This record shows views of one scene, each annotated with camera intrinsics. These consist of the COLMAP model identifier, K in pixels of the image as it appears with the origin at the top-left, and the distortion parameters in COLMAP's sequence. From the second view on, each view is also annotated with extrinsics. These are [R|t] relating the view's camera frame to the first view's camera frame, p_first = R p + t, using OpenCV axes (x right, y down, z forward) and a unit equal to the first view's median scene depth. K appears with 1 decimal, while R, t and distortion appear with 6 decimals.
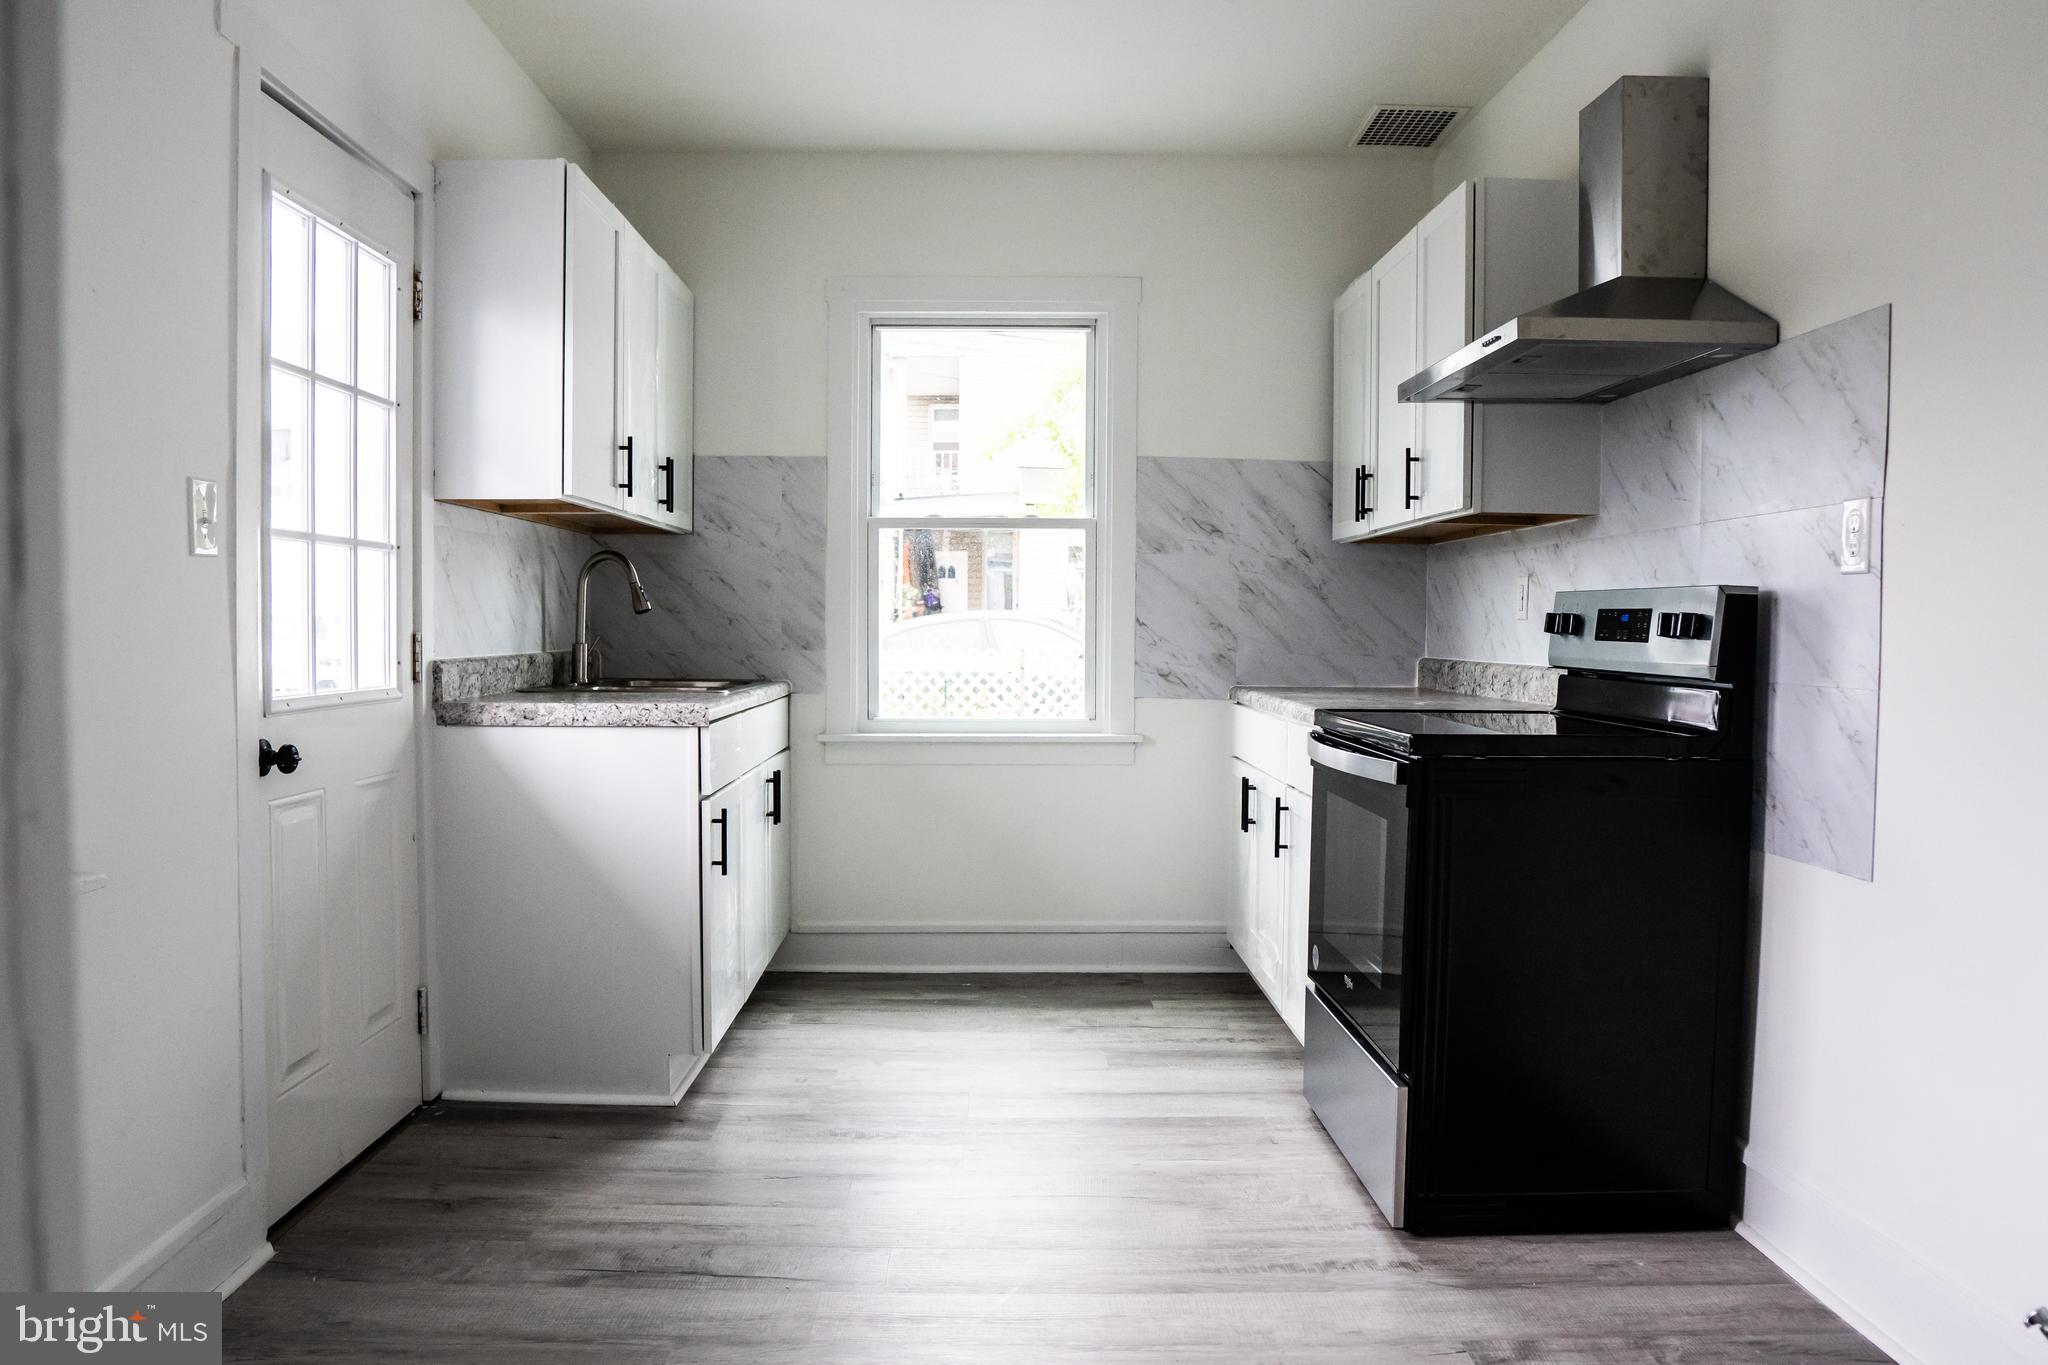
lens RADIAL K [[1444.4, 0, 1024.0], [0, 1444.4, 682.5], [0, 0, 1]] dist [-0.059370, -0.000053]
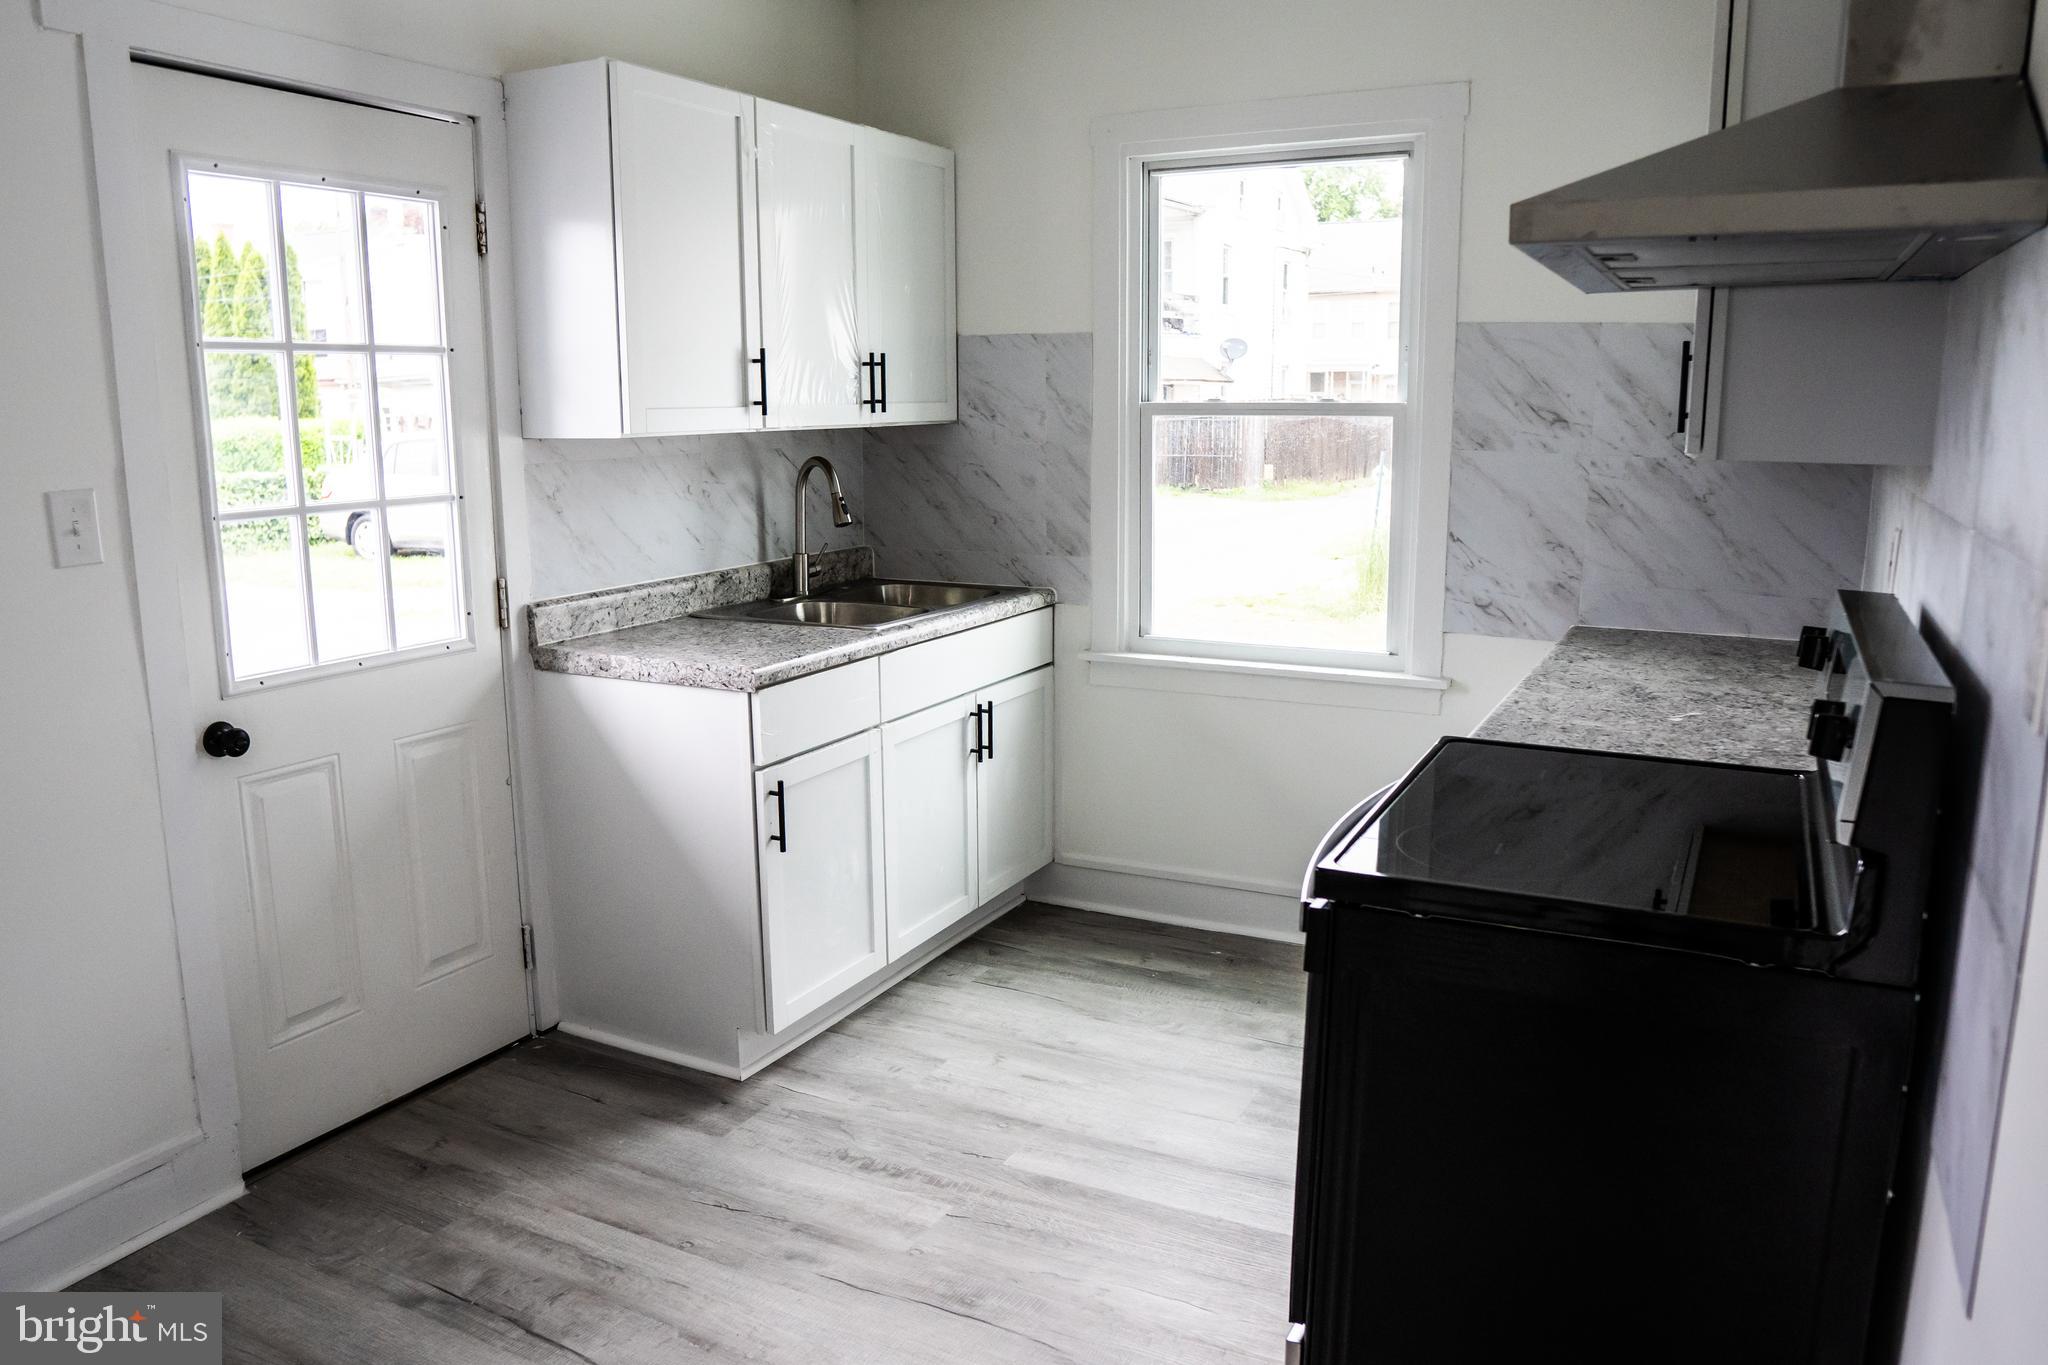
lens RADIAL K [[1476.2, 0, 1024.0], [0, 1476.2, 682.5], [0, 0, 1]] dist [-0.088619, 0.045715]
pose [[0.886895, 0.077447, -0.455434, 0.310199], [-0.011145, 0.989148, 0.146502, -0.099907], [0.461837, -0.124856, 0.878133, 0.236817]]
